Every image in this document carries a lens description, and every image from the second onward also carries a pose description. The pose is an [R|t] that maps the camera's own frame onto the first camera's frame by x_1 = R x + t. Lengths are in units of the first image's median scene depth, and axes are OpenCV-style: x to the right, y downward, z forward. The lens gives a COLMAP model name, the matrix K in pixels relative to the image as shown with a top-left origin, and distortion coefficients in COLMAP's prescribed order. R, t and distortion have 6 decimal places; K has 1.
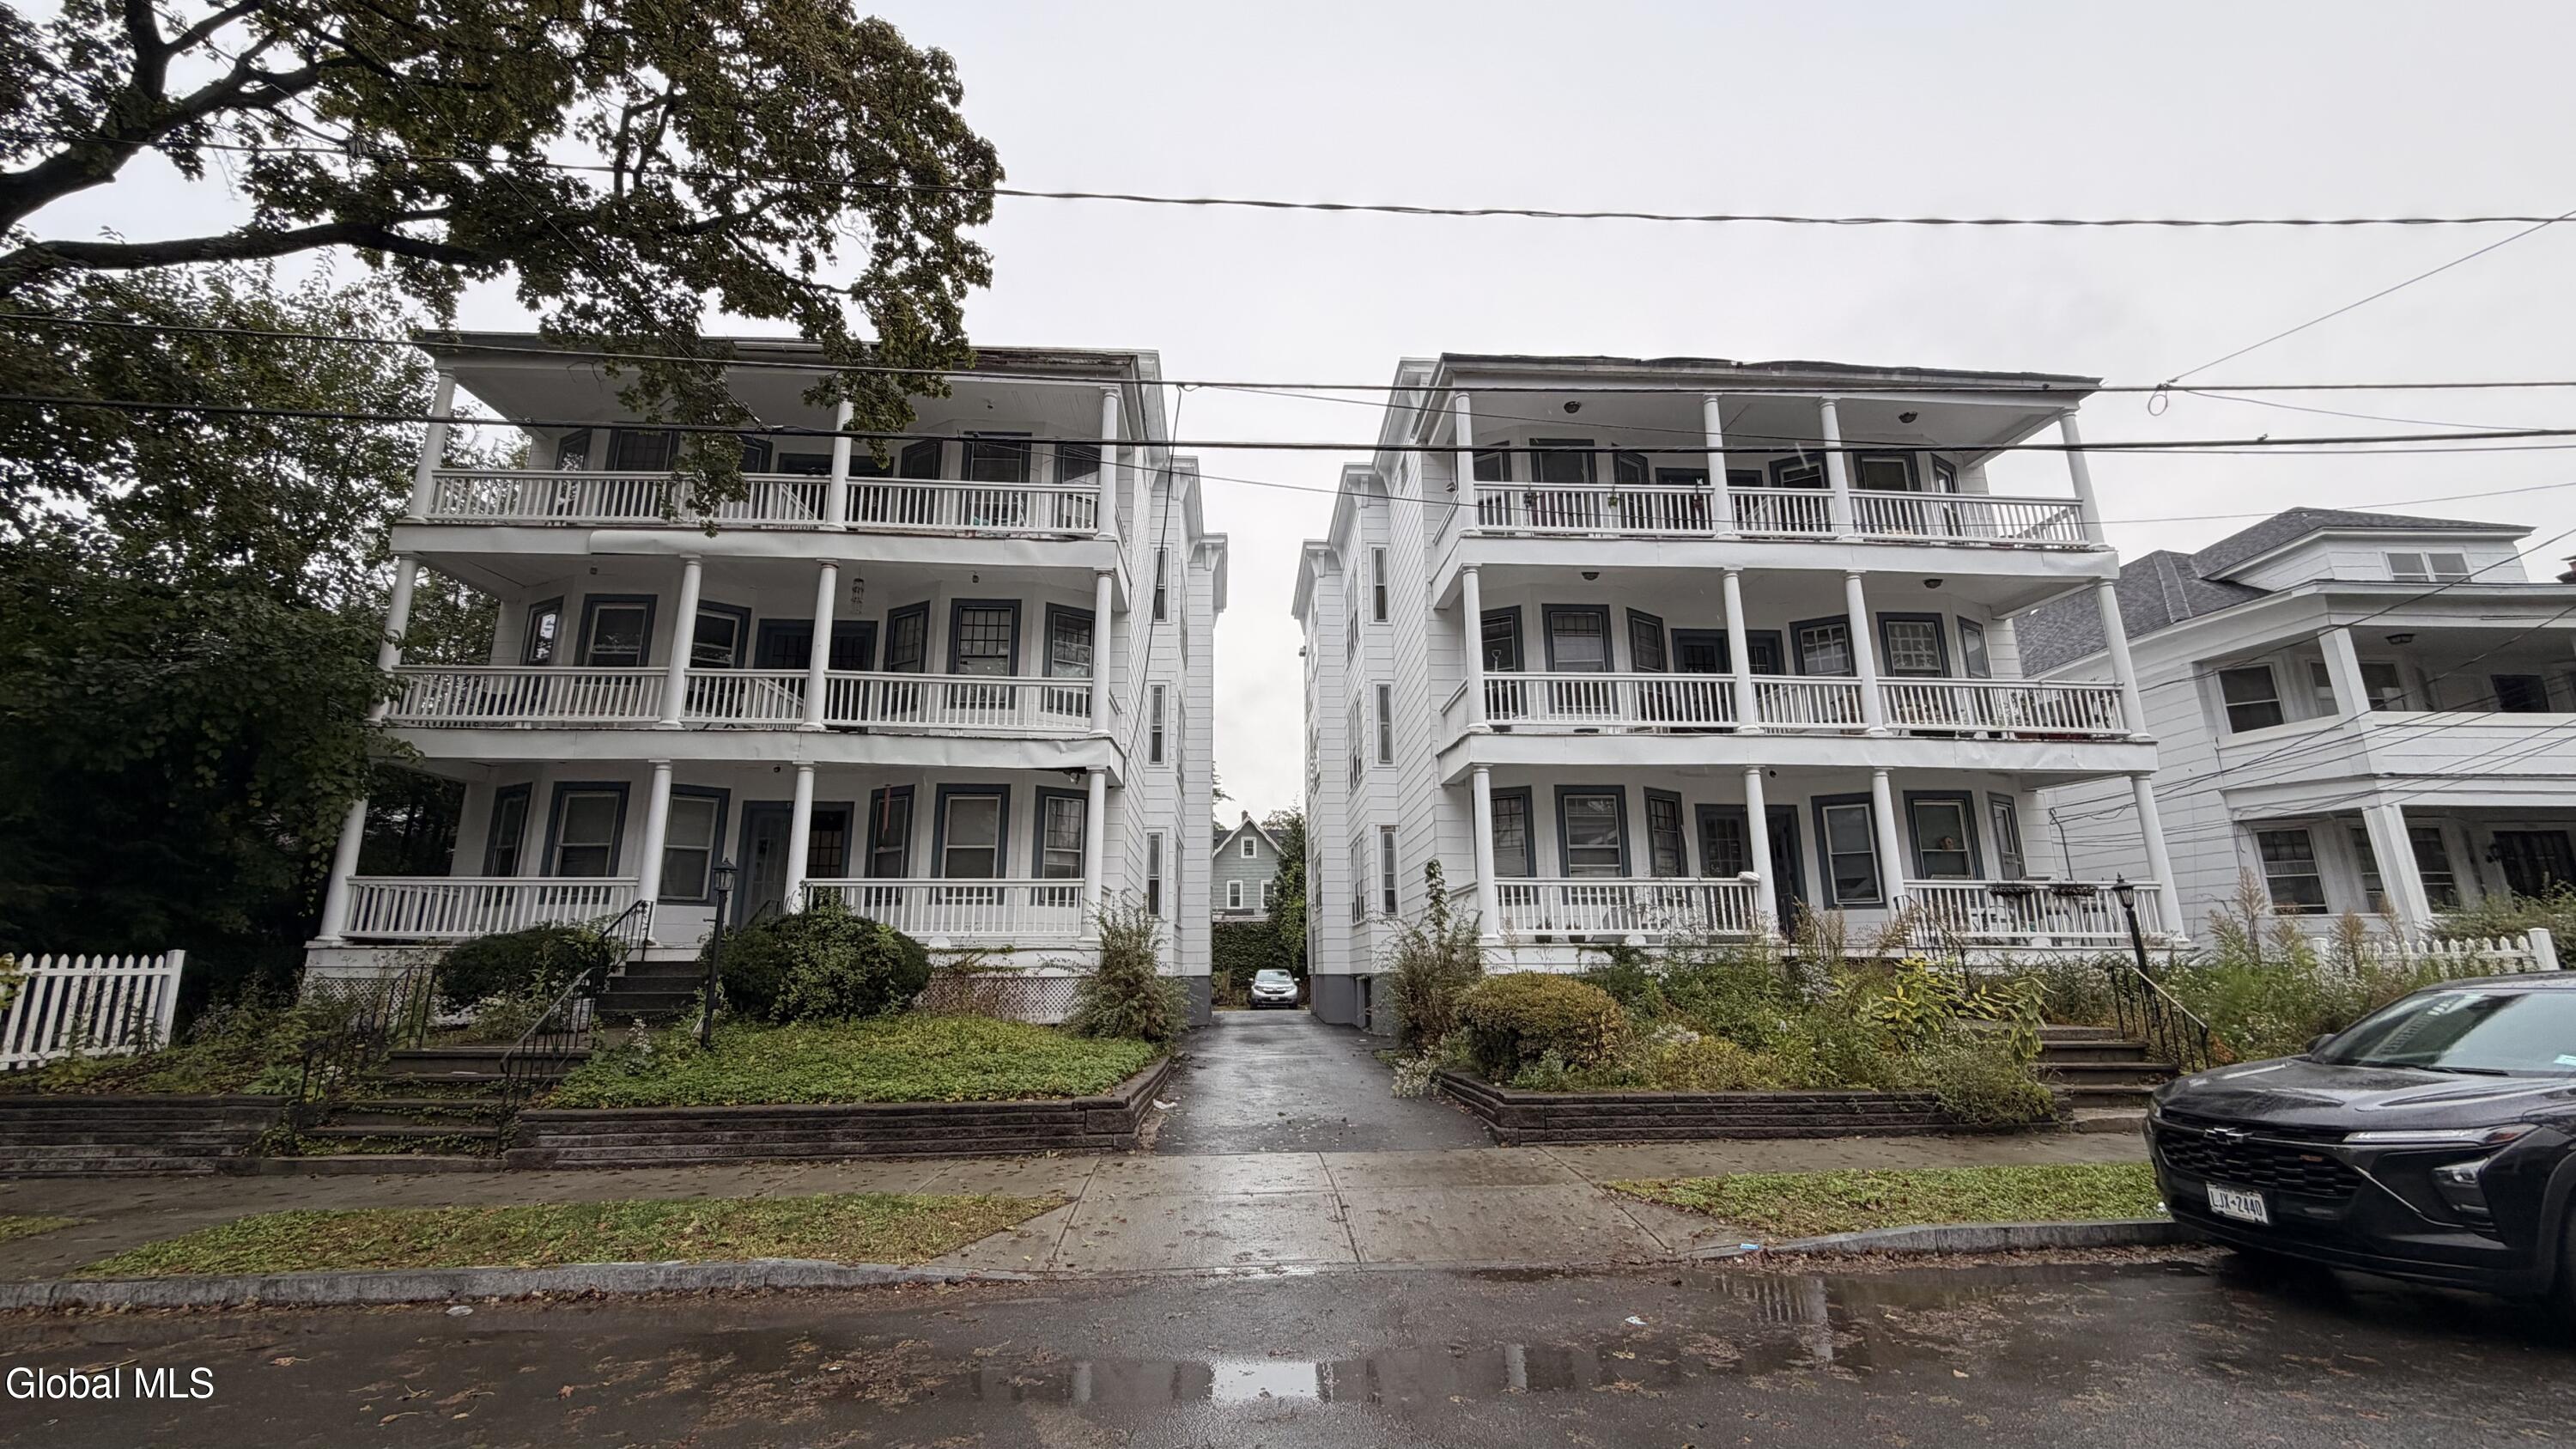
lens RADIAL K [[1020.0, 0, 1288.0], [0, 1020.0, 724.5], [0, 0, 1]] dist [-0.000383, -0.000295]
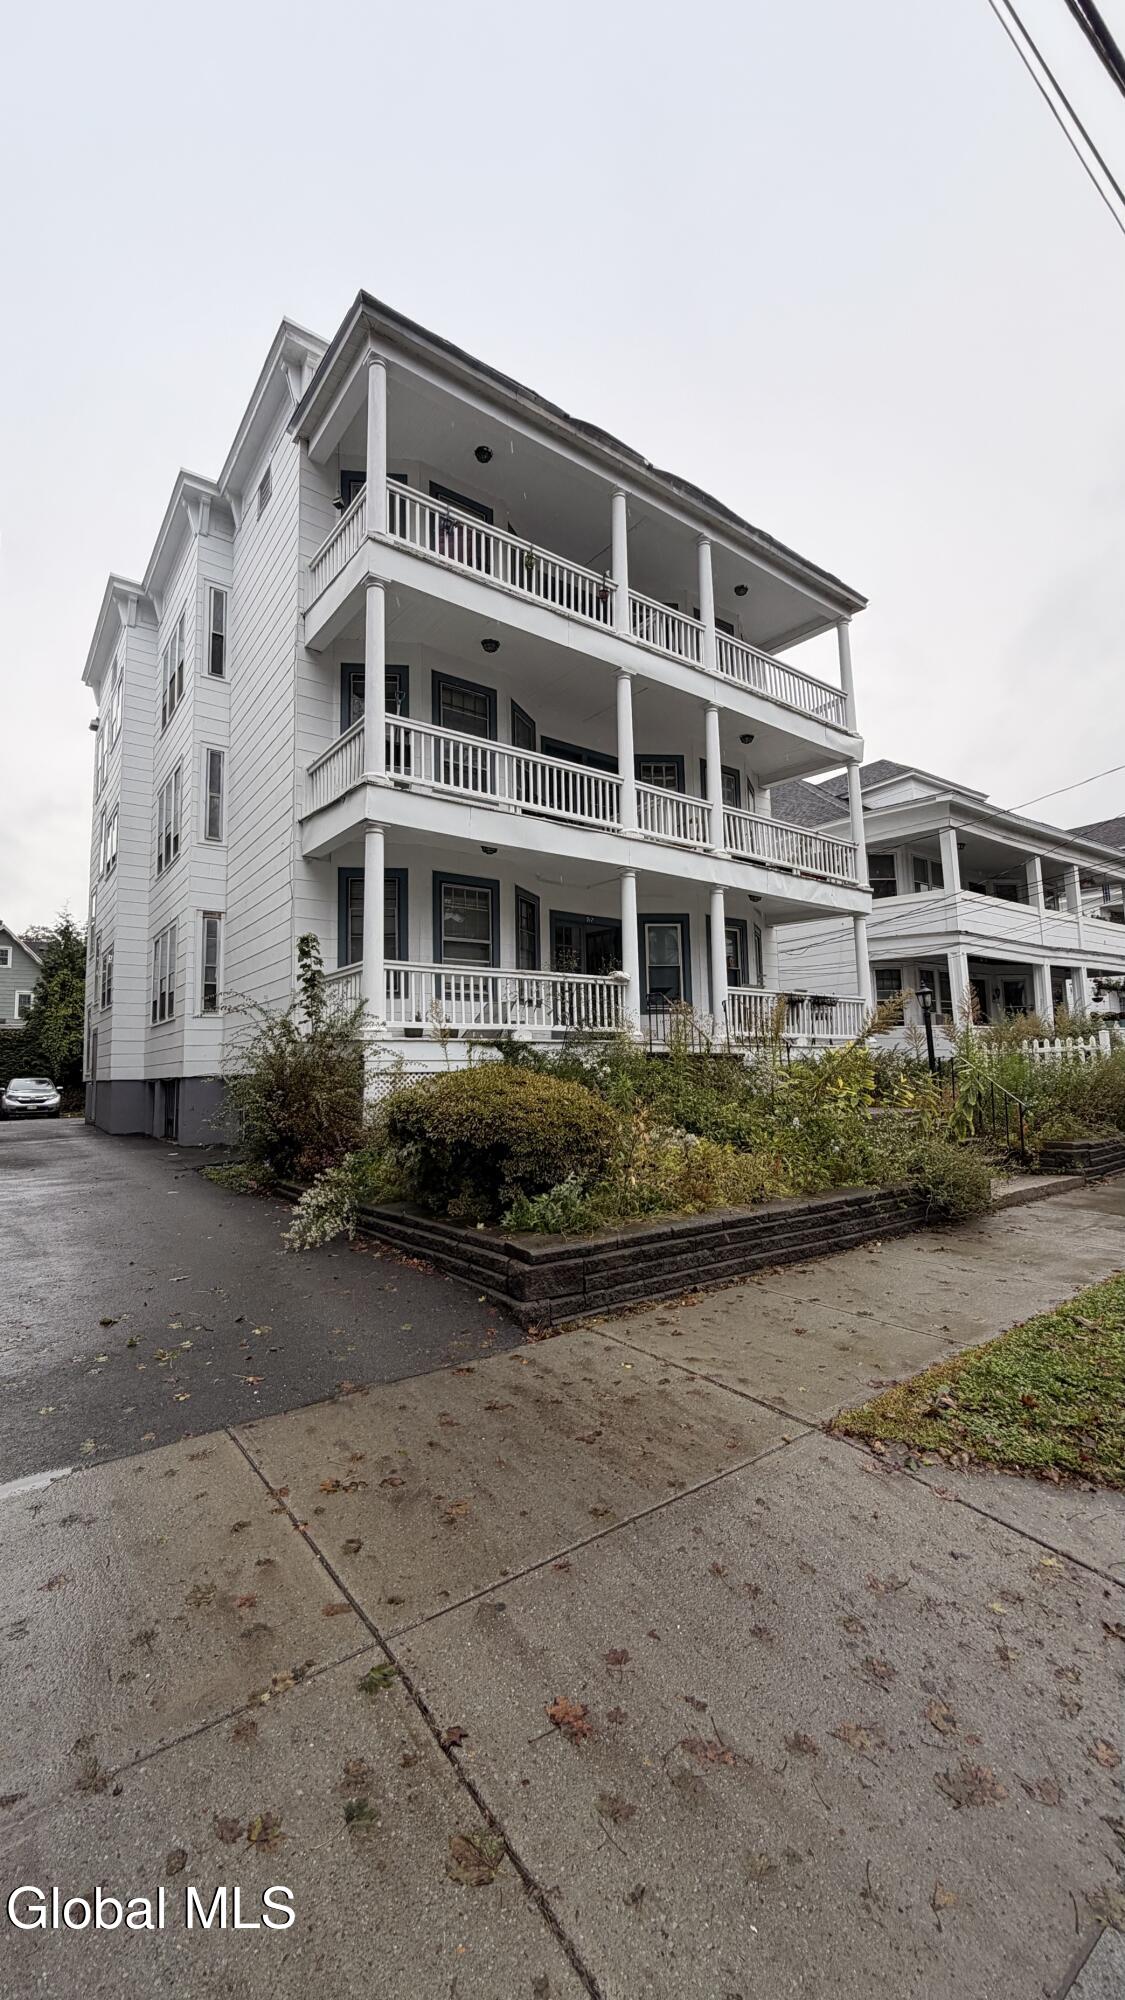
lens RADIAL K [[791.8, 0, 559.4], [0, 791.8, 989.3], [0, 0, 1]] dist [-0.000383, -0.000295]
pose [[0.835211, 0.044005, 0.548166, -0.028102], [-0.113253, 0.989190, 0.093149, 0.086566], [-0.538141, -0.139880, 0.831166, 0.339281]]
